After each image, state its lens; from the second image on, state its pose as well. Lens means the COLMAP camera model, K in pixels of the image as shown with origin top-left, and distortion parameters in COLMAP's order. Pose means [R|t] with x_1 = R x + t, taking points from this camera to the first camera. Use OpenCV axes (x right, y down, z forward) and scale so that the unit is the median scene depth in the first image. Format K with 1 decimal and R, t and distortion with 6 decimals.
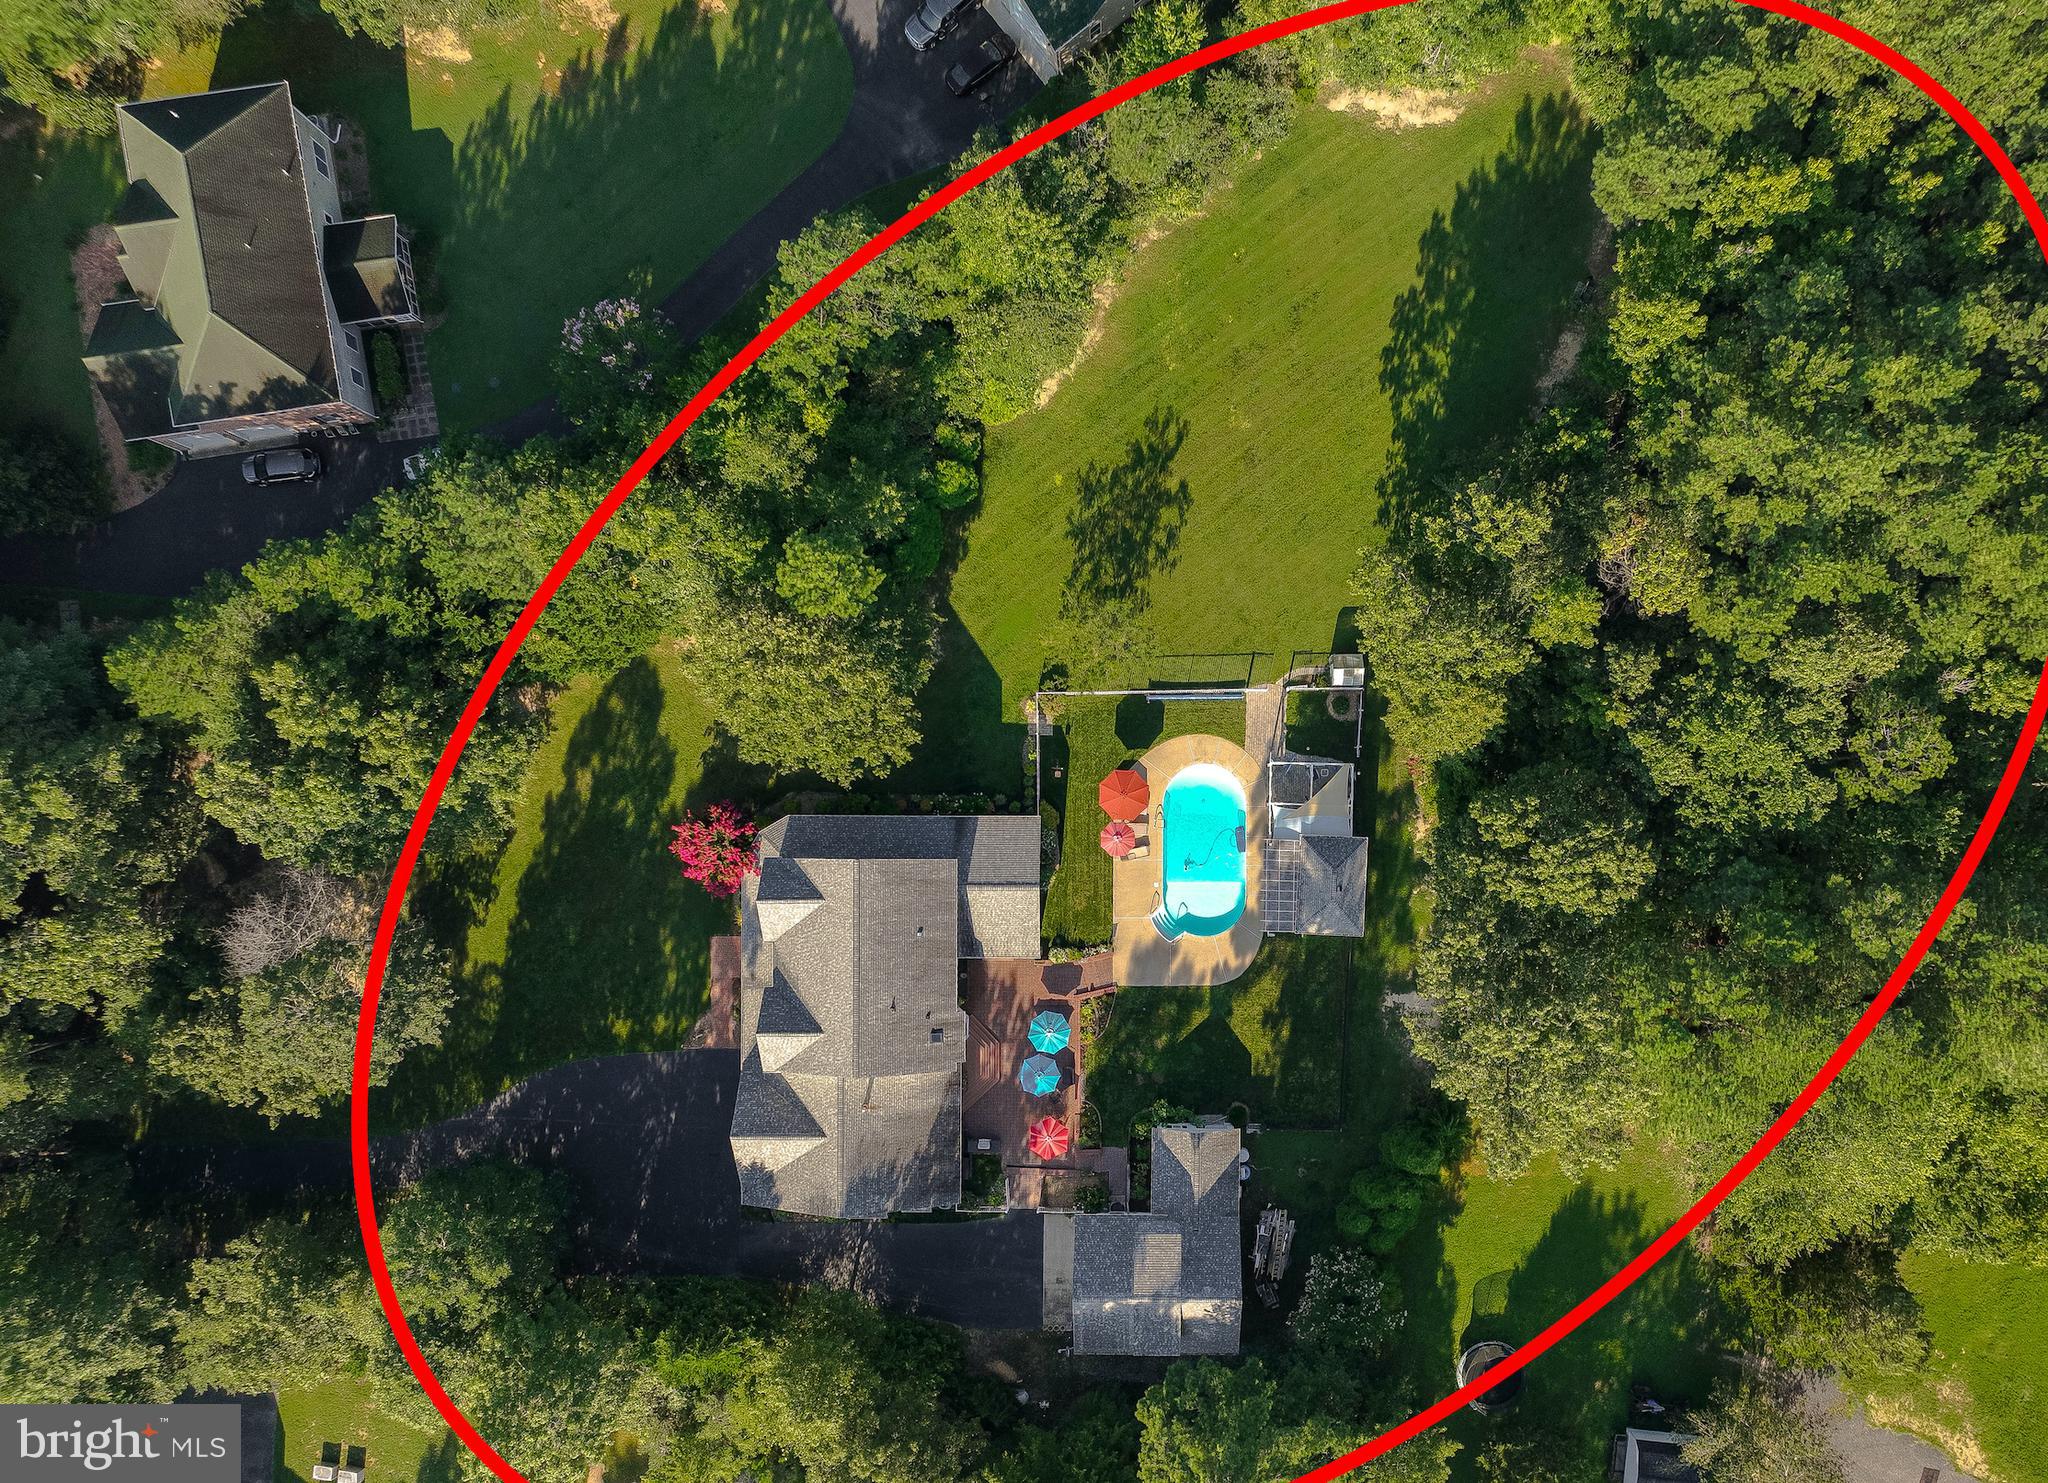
lens RADIAL K [[1665.9, 0, 1160.2], [0, 1665.9, 852.9], [0, 0, 1]] dist [0.002591, 0.002905]
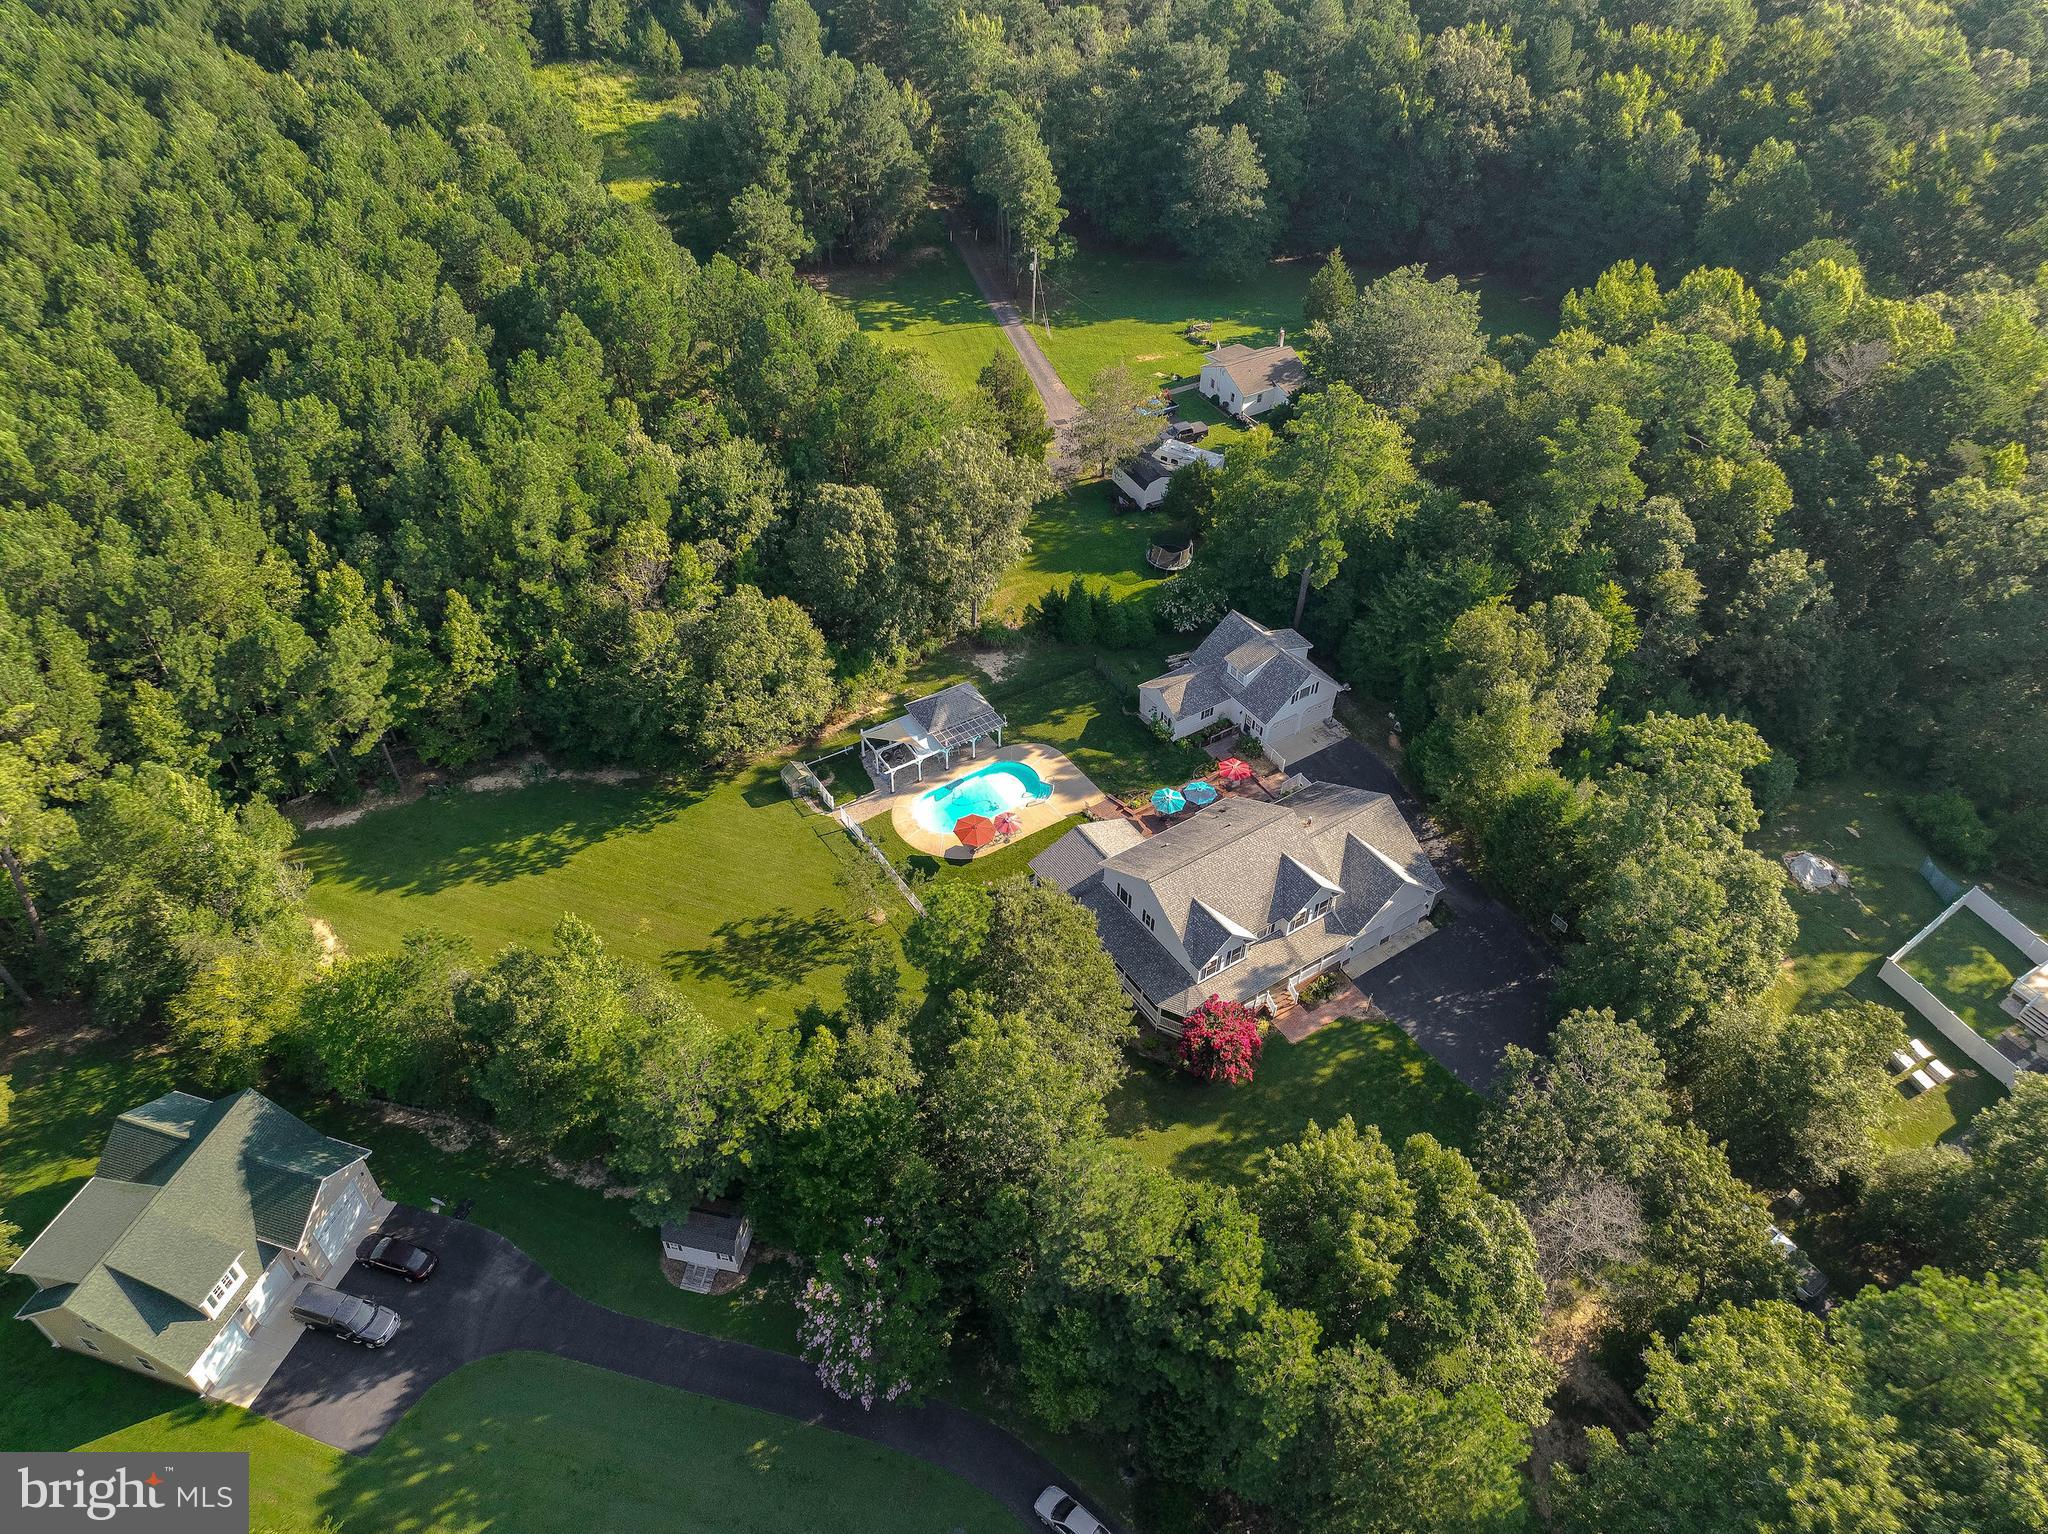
lens RADIAL K [[1446.8, 0, 1024.0], [0, 1446.8, 767.0], [0, 0, 1]] dist [0.016000, 0.005796]
pose [[-0.556609, -0.580708, 0.594108, -0.626130], [0.830650, -0.376630, 0.410085, -0.409385], [-0.014380, 0.721753, 0.692001, 0.231284]]
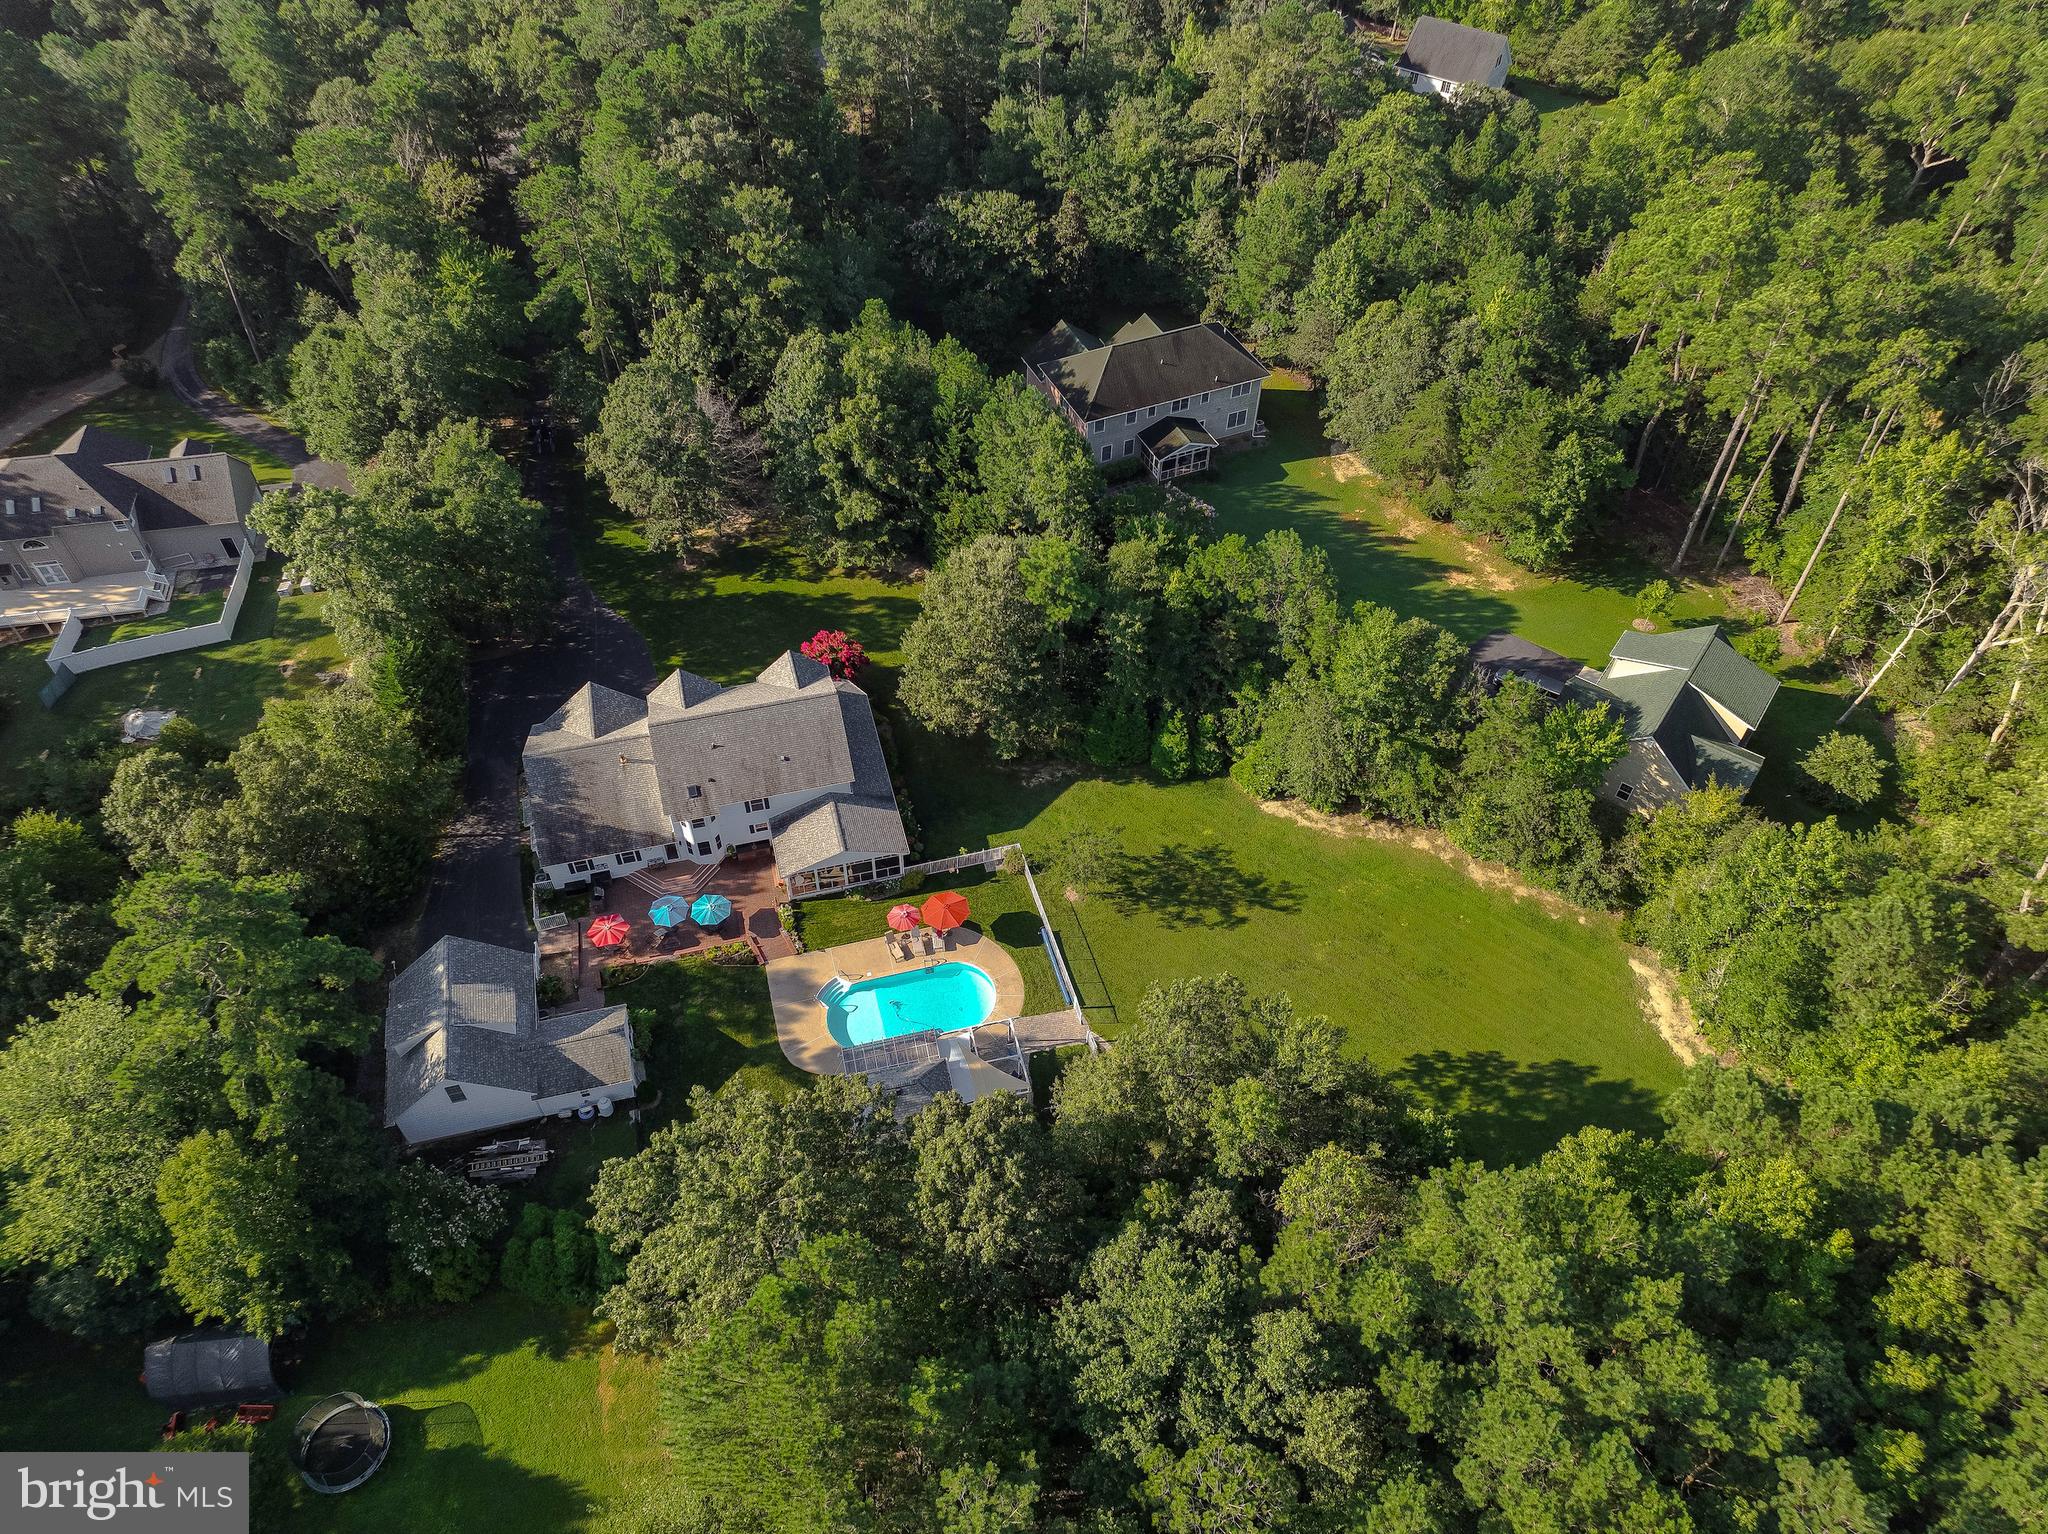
lens RADIAL K [[1419.3, 0, 1028.1], [0, 1419.3, 776.8], [0, 0, 1]] dist [0.007267, -0.000058]
pose [[0.262607, 0.715251, -0.647653, 0.502171], [-0.964687, 0.180429, -0.191895, 0.070539], [-0.020397, 0.675175, 0.737375, 0.271469]]
